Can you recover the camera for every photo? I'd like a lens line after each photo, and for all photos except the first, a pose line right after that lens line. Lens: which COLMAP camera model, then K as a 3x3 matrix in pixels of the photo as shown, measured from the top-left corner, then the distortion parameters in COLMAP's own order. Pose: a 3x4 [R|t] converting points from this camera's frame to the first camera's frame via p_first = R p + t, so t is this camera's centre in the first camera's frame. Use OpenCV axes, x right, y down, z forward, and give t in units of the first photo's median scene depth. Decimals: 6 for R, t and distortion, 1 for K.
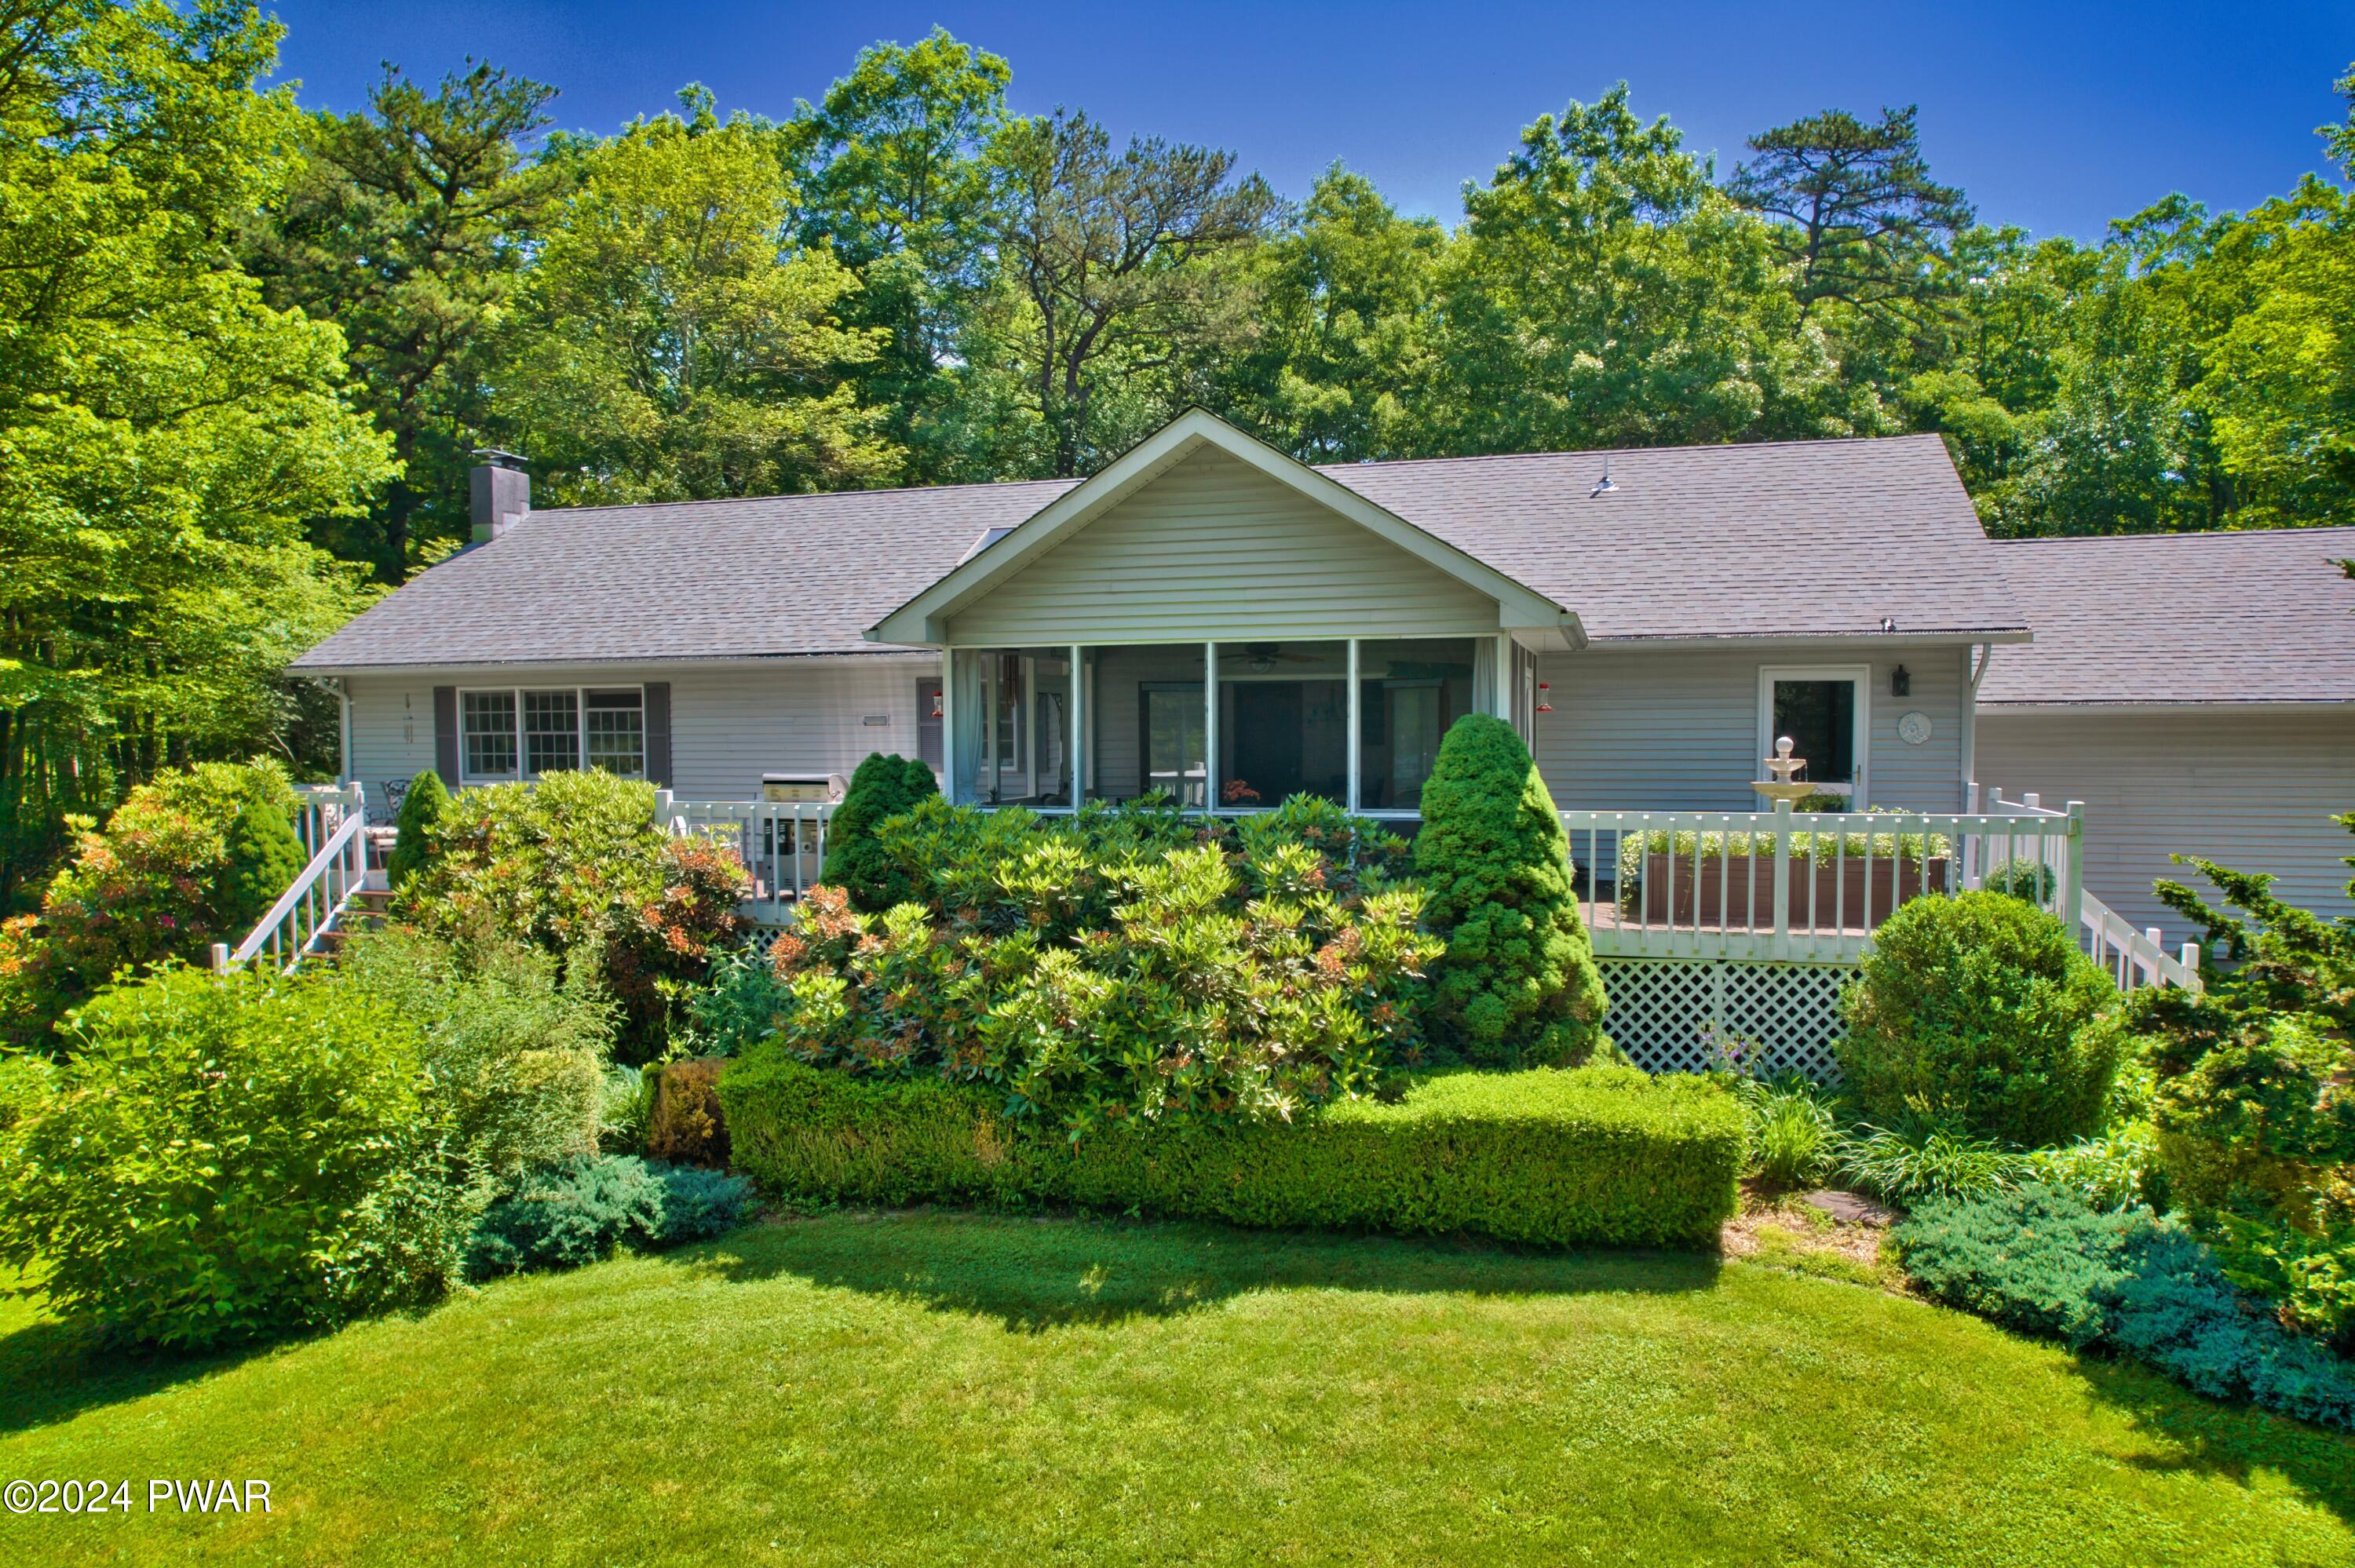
lens RADIAL K [[1522.7, 0, 1188.3], [0, 1522.7, 795.2], [0, 0, 1]] dist [-0.073042, 0.062571]
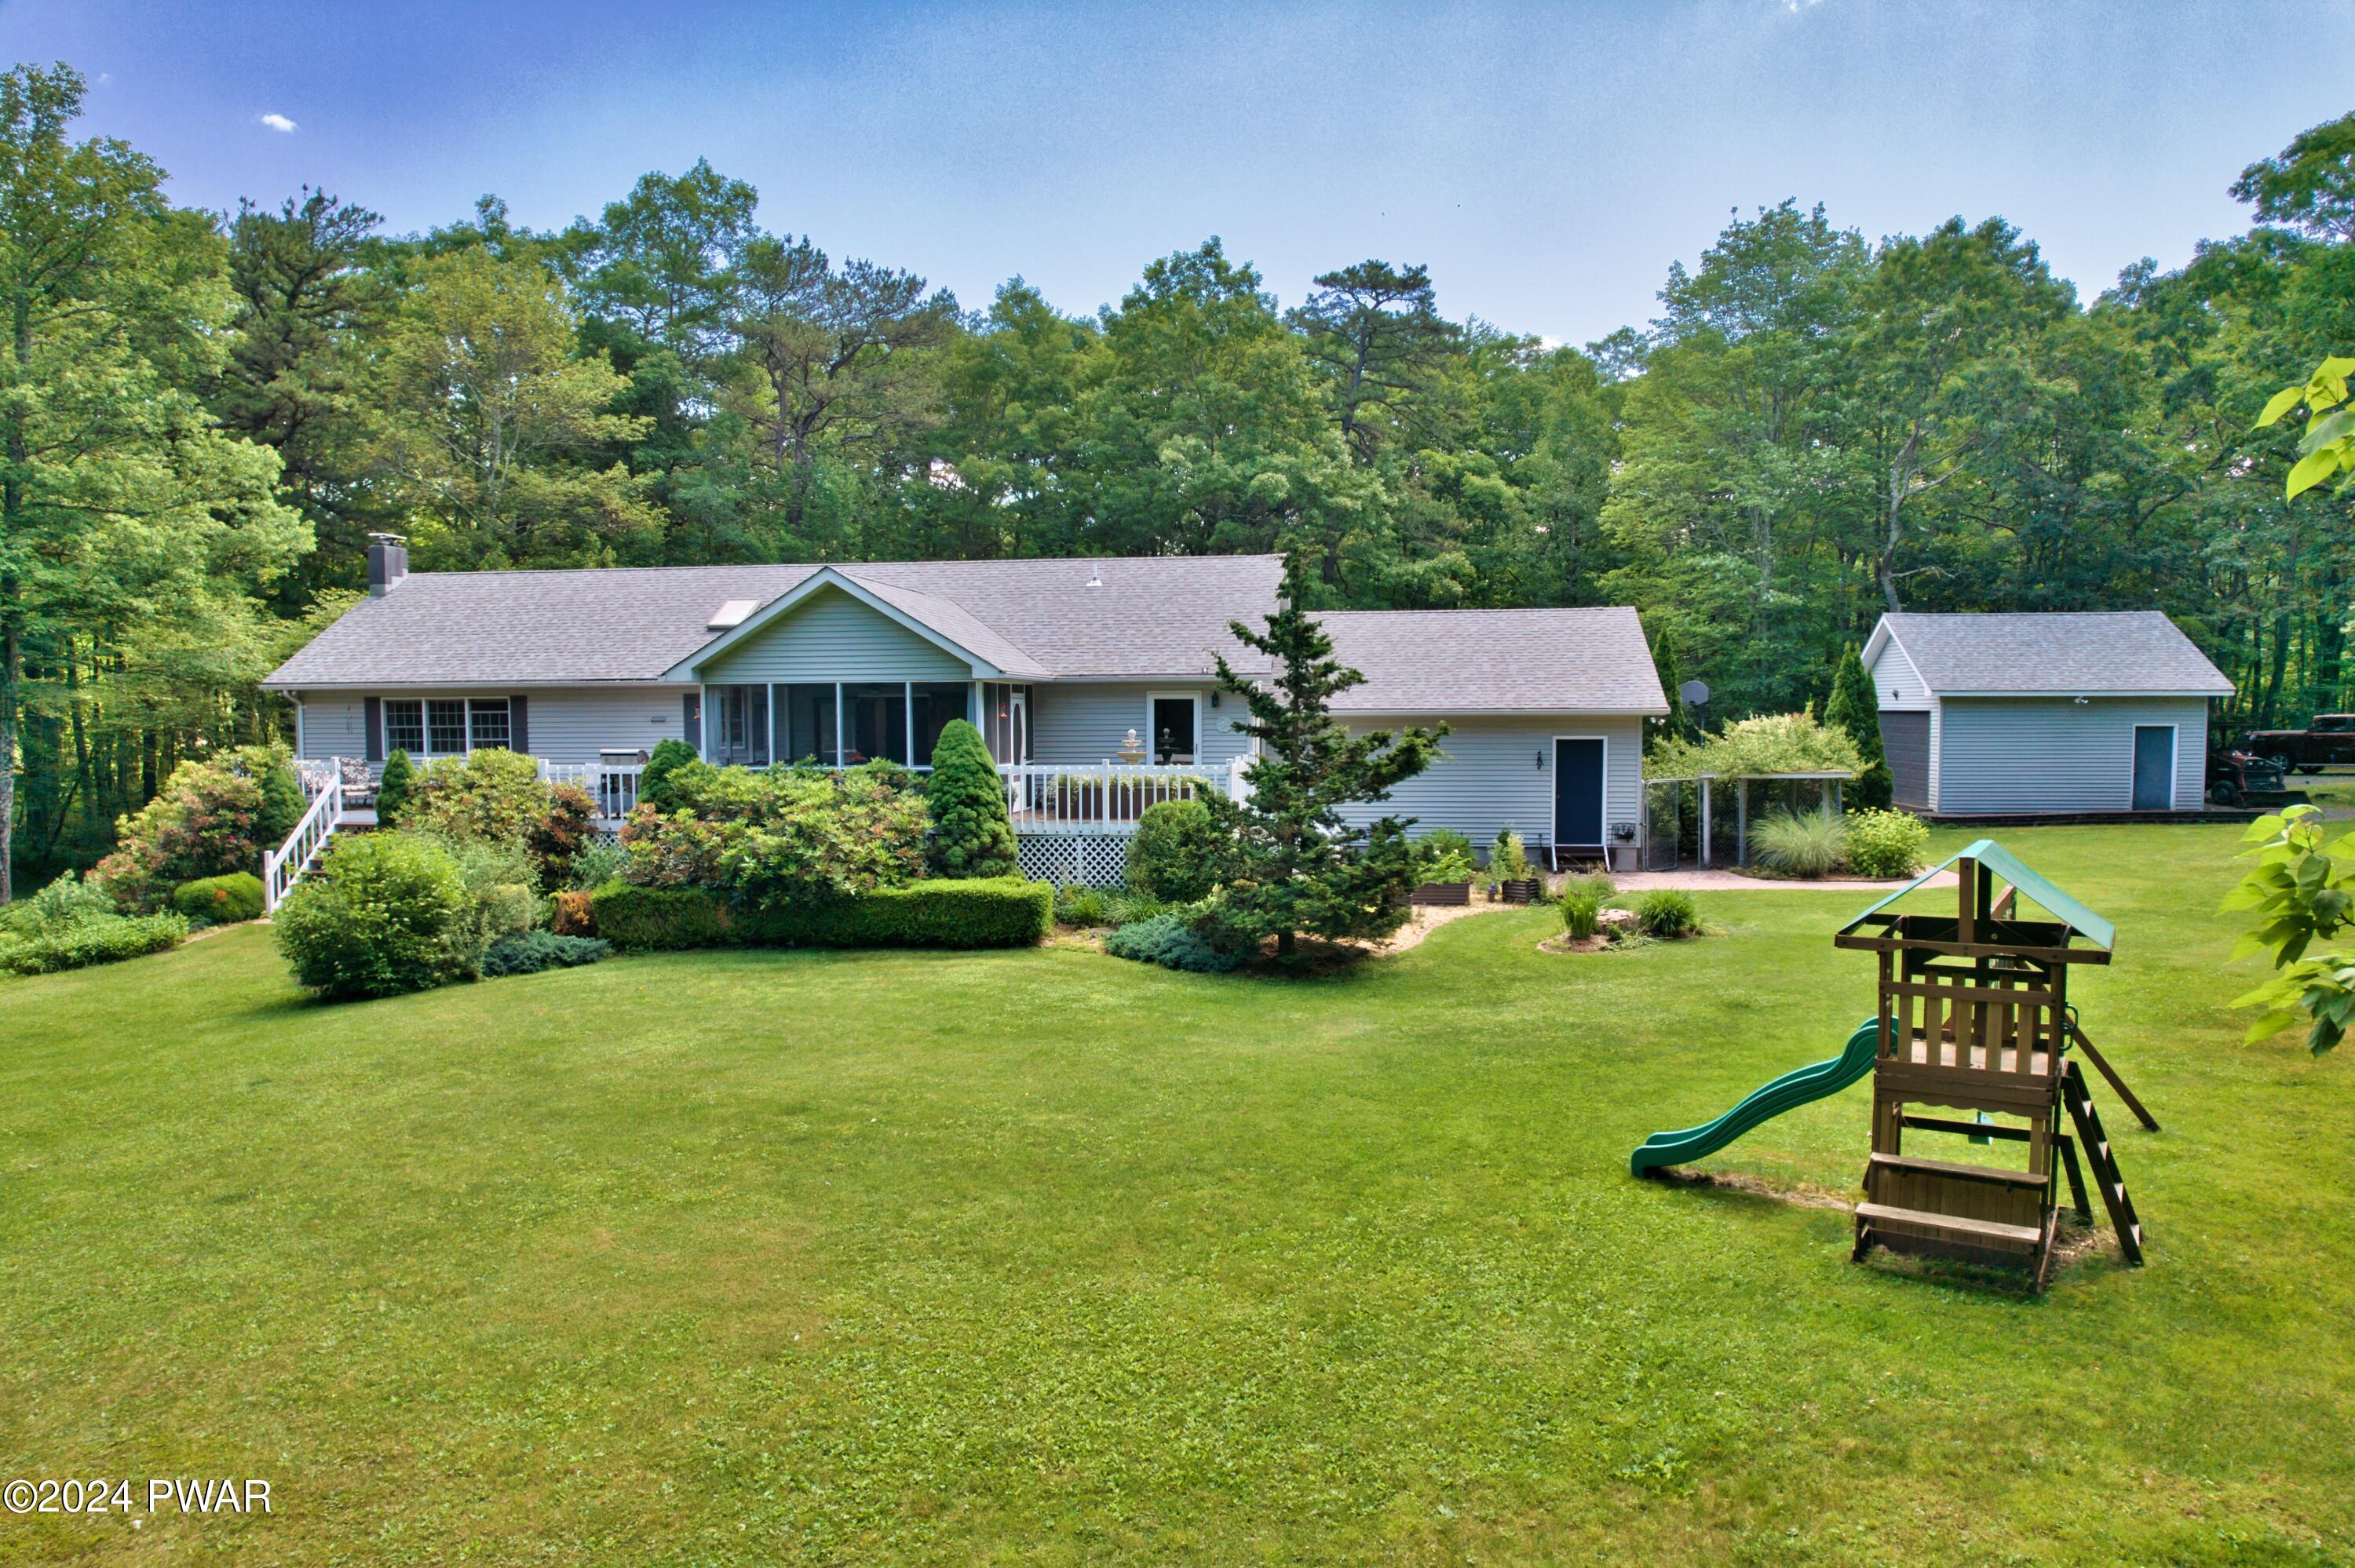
lens RADIAL K [[1522.7, 0, 1188.3], [0, 1522.7, 795.2], [0, 0, 1]] dist [-0.073042, 0.062571]
pose [[0.988015, -0.007648, 0.154171, 0.170758], [0.006072, 0.999924, 0.010689, 0.030814], [-0.154241, -0.009625, 0.987986, -1.104917]]
